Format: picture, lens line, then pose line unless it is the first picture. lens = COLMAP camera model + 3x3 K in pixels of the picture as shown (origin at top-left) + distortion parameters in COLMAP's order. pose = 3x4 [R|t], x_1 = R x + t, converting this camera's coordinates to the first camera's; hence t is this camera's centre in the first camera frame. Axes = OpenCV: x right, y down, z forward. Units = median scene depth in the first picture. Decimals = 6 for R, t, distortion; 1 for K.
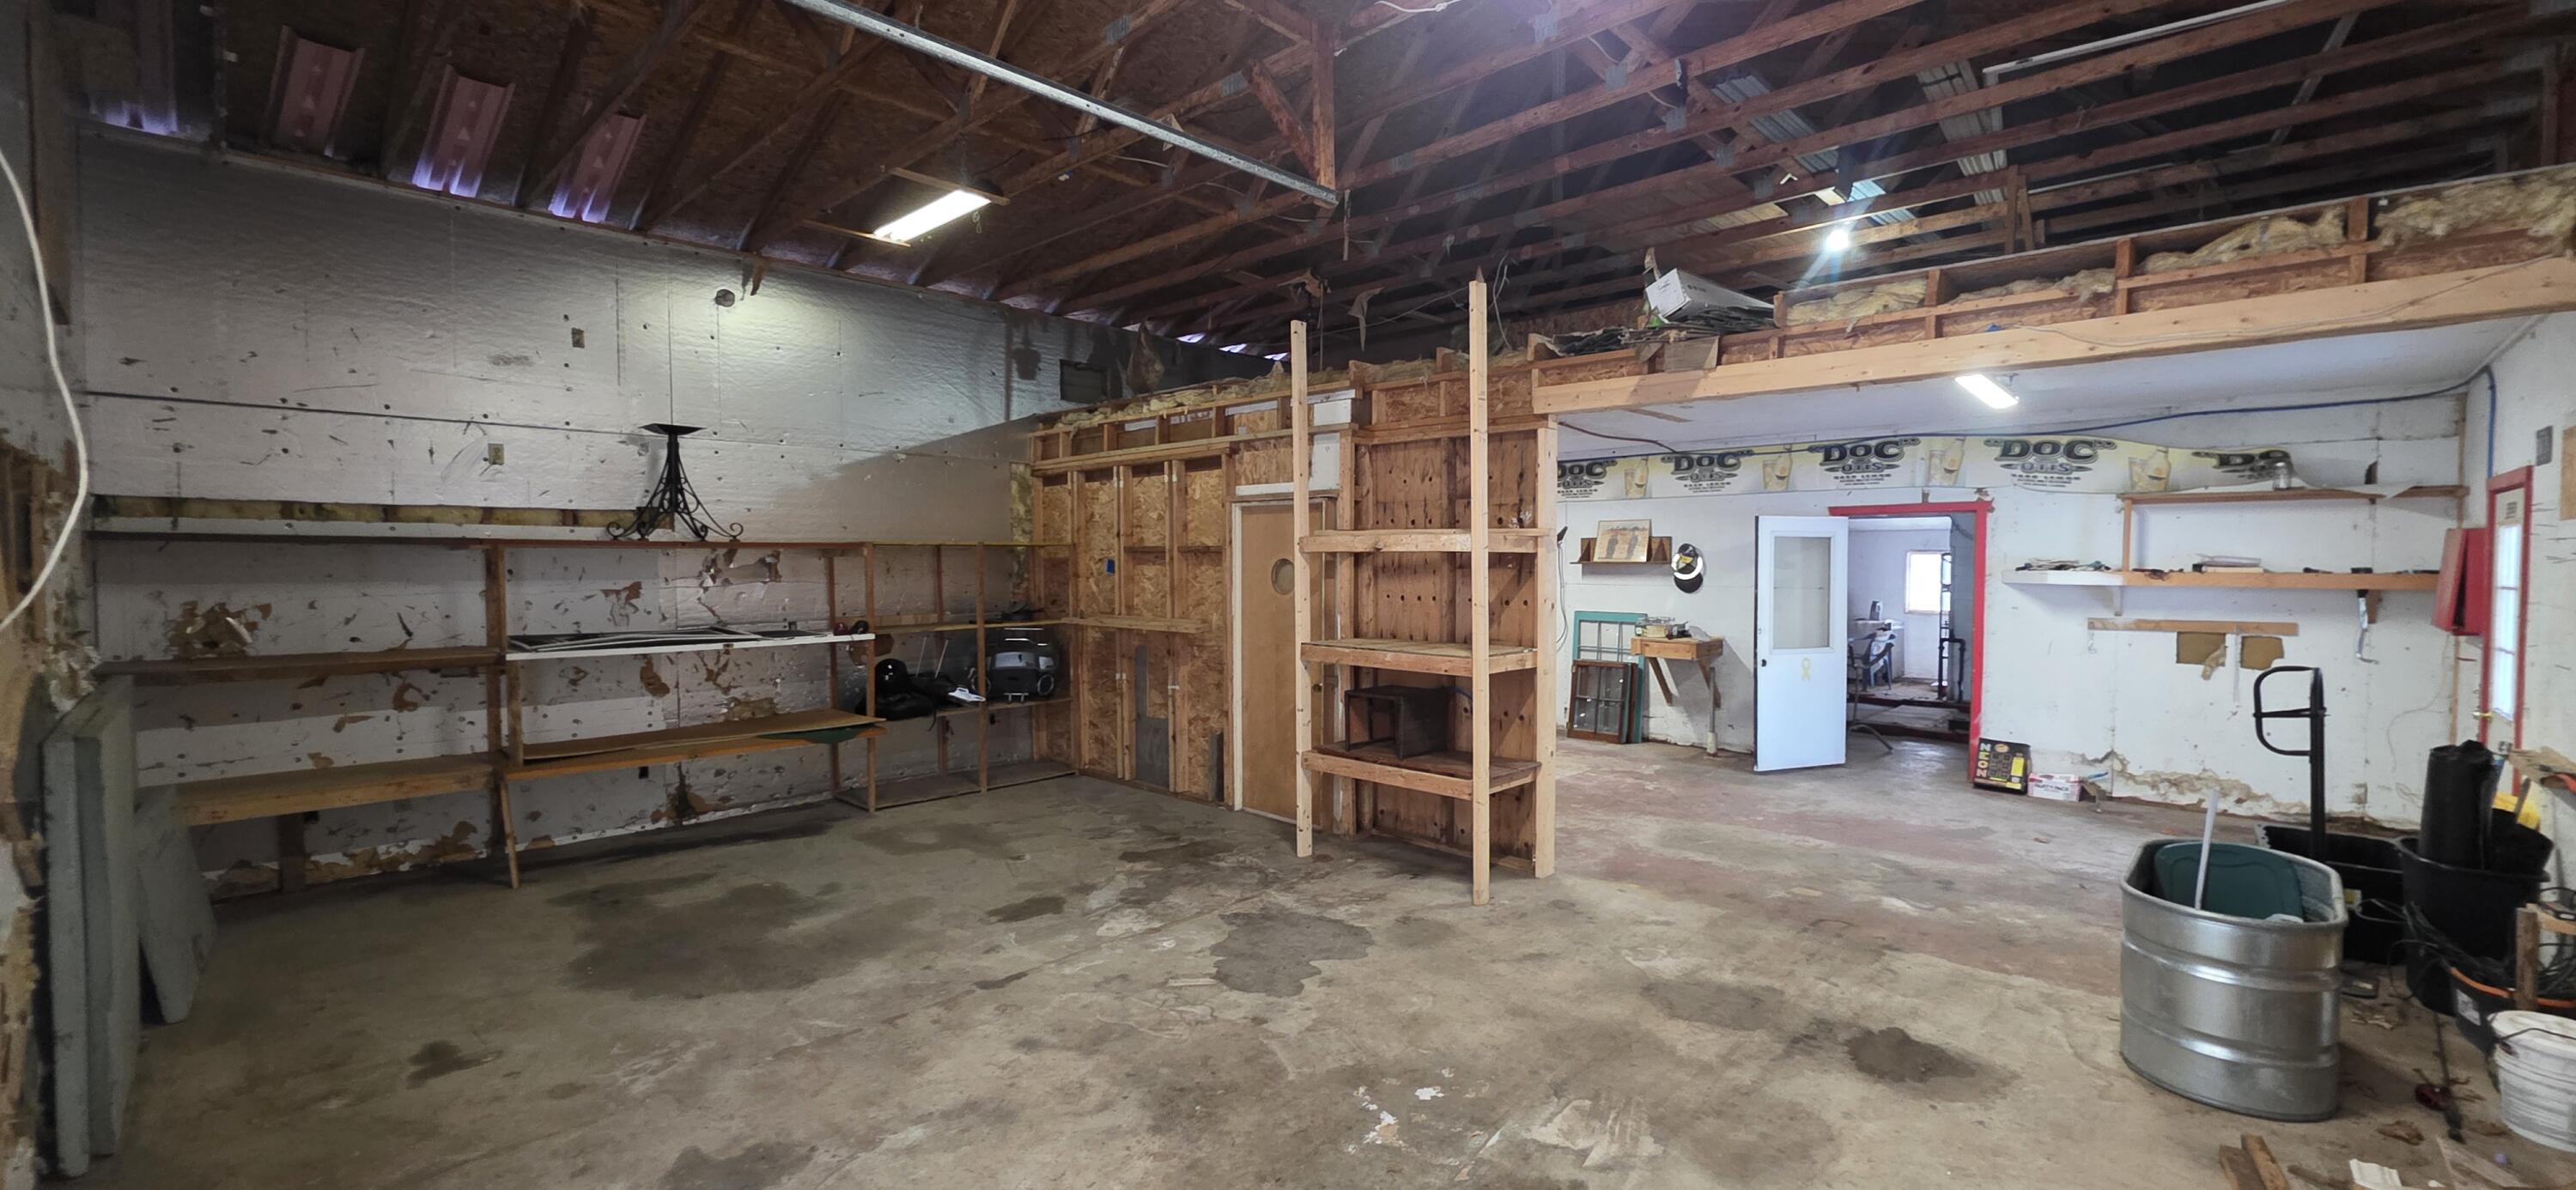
lens RADIAL K [[1020.5, 0, 1302.4], [0, 1020.5, 587.2], [0, 0, 1]] dist [0.000039, -0.000099]
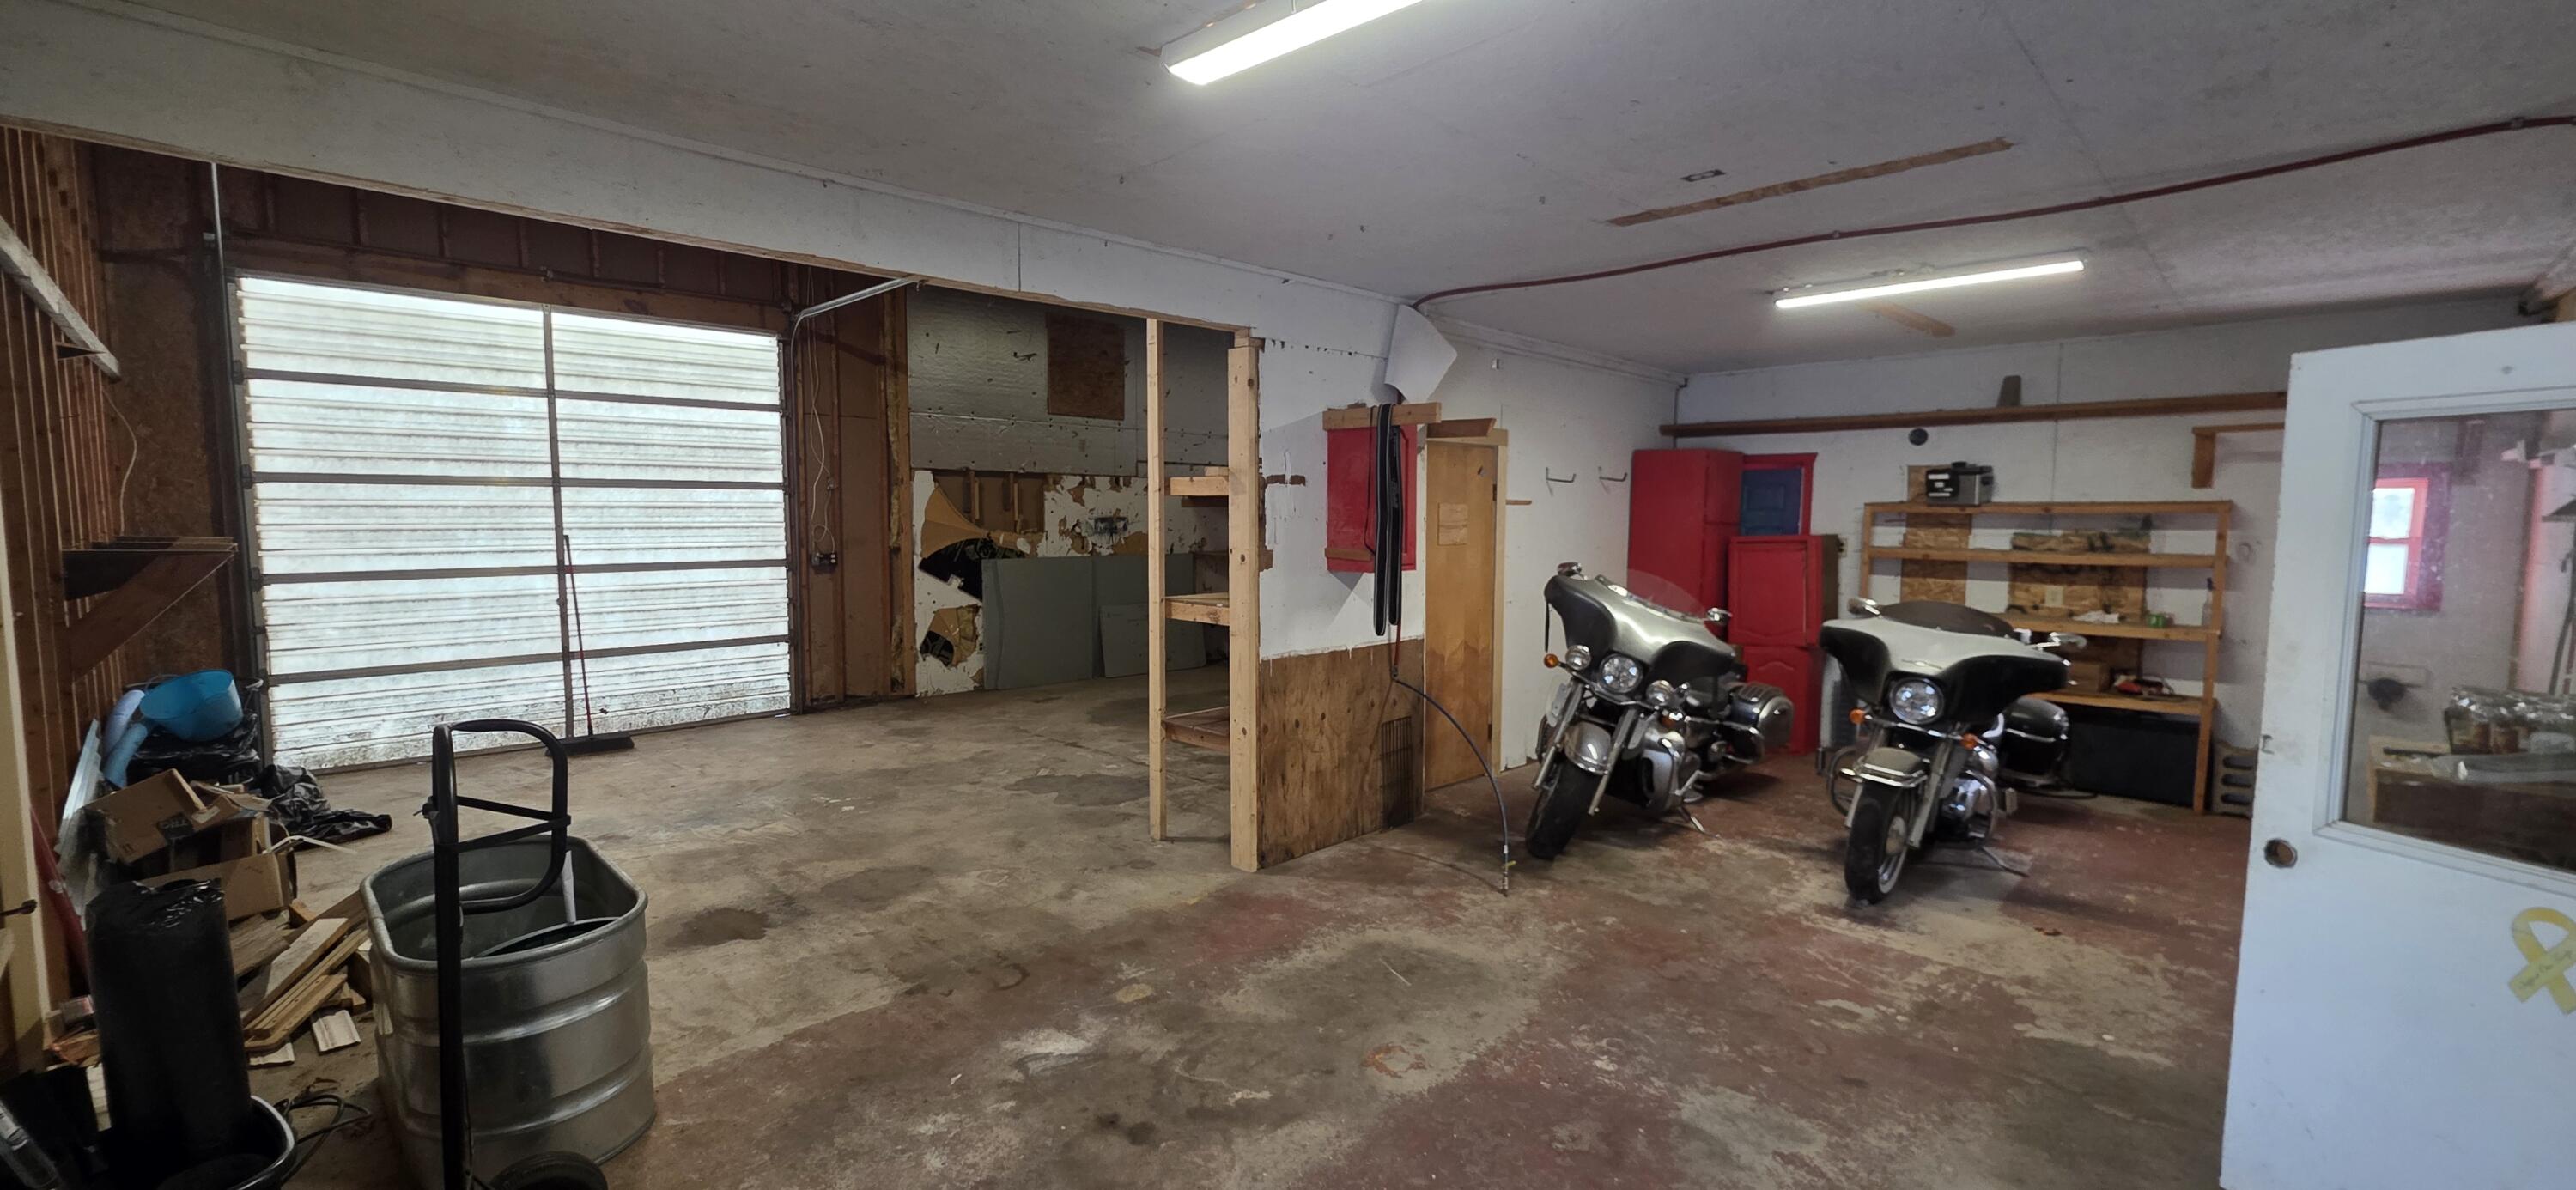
lens RADIAL K [[1020.5, 0, 1292.0], [0, 1020.5, 594.0], [0, 0, 1]] dist [0.000039, -0.000099]
pose [[-0.003941, 0.083833, -0.996472, 1.271766], [-0.033843, 0.995898, 0.083918, -0.028490], [0.999419, 0.034055, -0.001087, 1.216587]]
